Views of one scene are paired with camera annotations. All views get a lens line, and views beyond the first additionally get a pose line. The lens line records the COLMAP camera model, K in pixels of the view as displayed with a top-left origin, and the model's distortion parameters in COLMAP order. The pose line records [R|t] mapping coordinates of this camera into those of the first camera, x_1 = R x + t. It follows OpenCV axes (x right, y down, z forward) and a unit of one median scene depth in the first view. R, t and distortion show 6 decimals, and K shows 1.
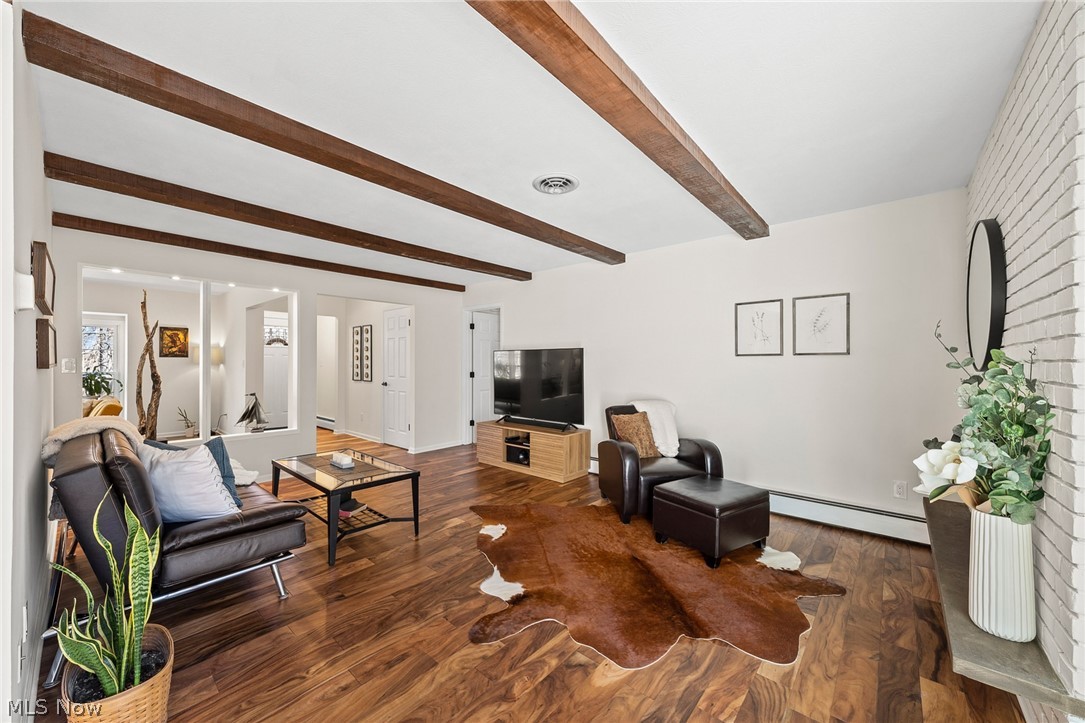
lens RADIAL K [[415.7, 0, 542.5], [0, 415.7, 361.5], [0, 0, 1]] dist [-0.000071, 0.000019]
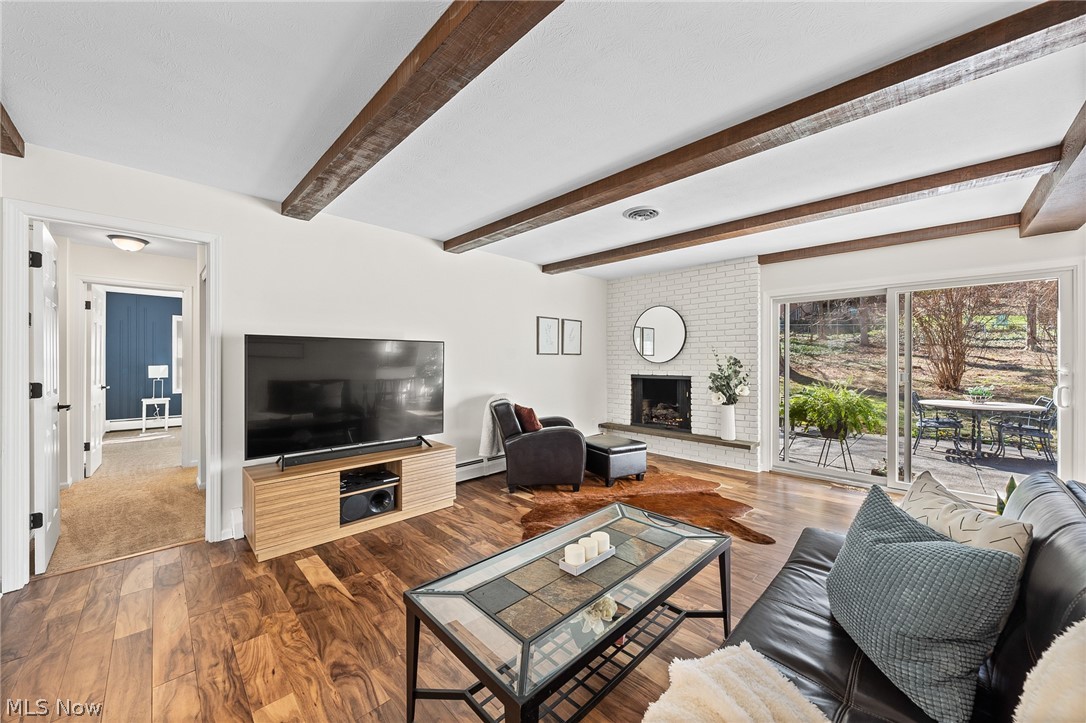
lens RADIAL K [[416.1, 0, 543.0], [0, 416.1, 361.5], [0, 0, 1]] dist [-0.000071, 0.000019]
pose [[0.035351, -0.008070, 0.999342, -0.967745], [-0.008471, 0.999929, 0.008375, -0.002535], [-0.999339, -0.008761, 0.035280, 1.001454]]
